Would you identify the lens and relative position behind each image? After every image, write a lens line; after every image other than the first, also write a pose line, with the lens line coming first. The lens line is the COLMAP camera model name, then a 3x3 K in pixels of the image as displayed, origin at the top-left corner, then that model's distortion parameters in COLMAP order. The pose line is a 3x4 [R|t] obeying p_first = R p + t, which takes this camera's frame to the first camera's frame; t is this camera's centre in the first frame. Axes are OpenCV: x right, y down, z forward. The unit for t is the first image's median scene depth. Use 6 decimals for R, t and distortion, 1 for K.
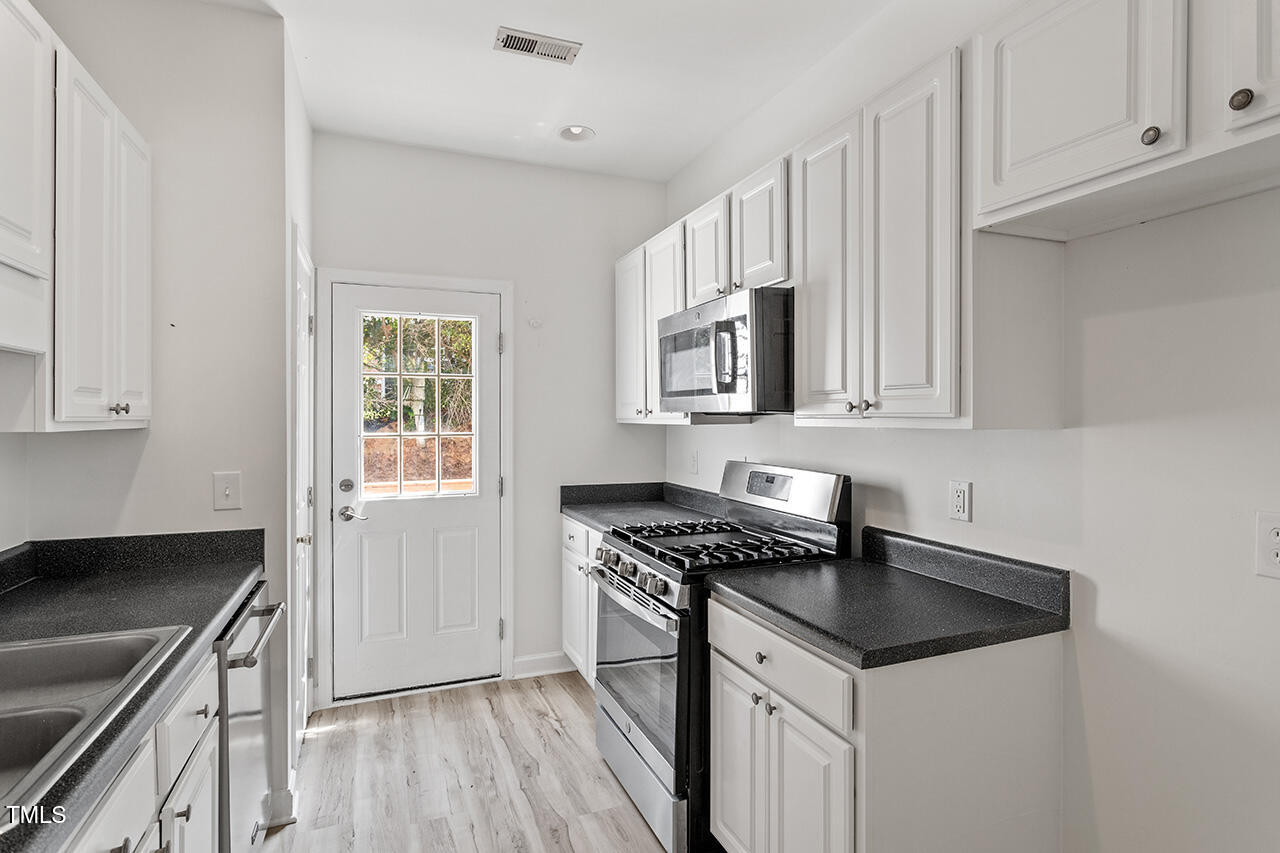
lens RADIAL K [[652.5, 0, 646.8], [0, 652.5, 424.1], [0, 0, 1]] dist [-0.001469, 0.001446]
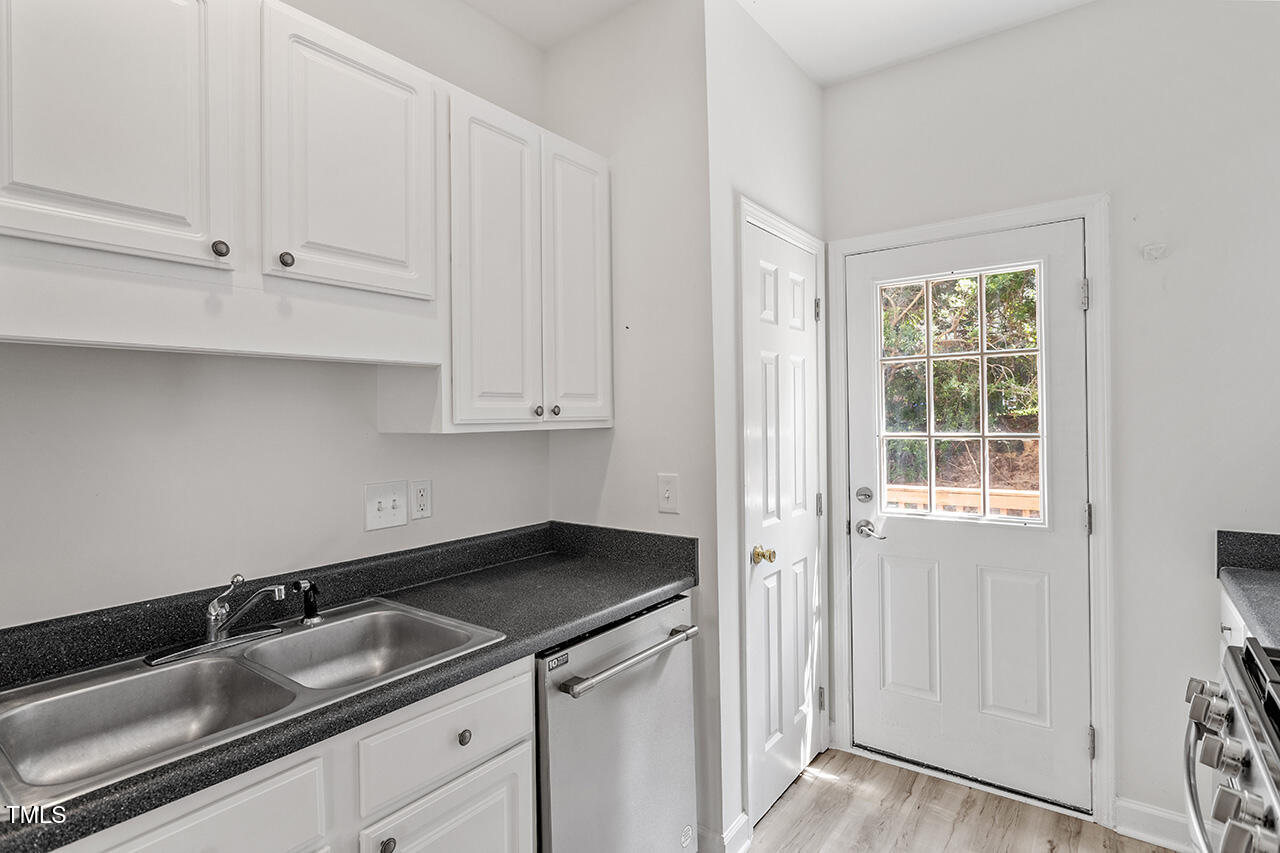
lens RADIAL K [[652.5, 0, 632.3], [0, 652.5, 422.0], [0, 0, 1]] dist [-0.001469, 0.001446]
pose [[0.507459, 0.000527, -0.861676, 0.108449], [0.006367, 0.999970, 0.004362, -0.004865], [0.861652, -0.007700, 0.507440, 0.320693]]
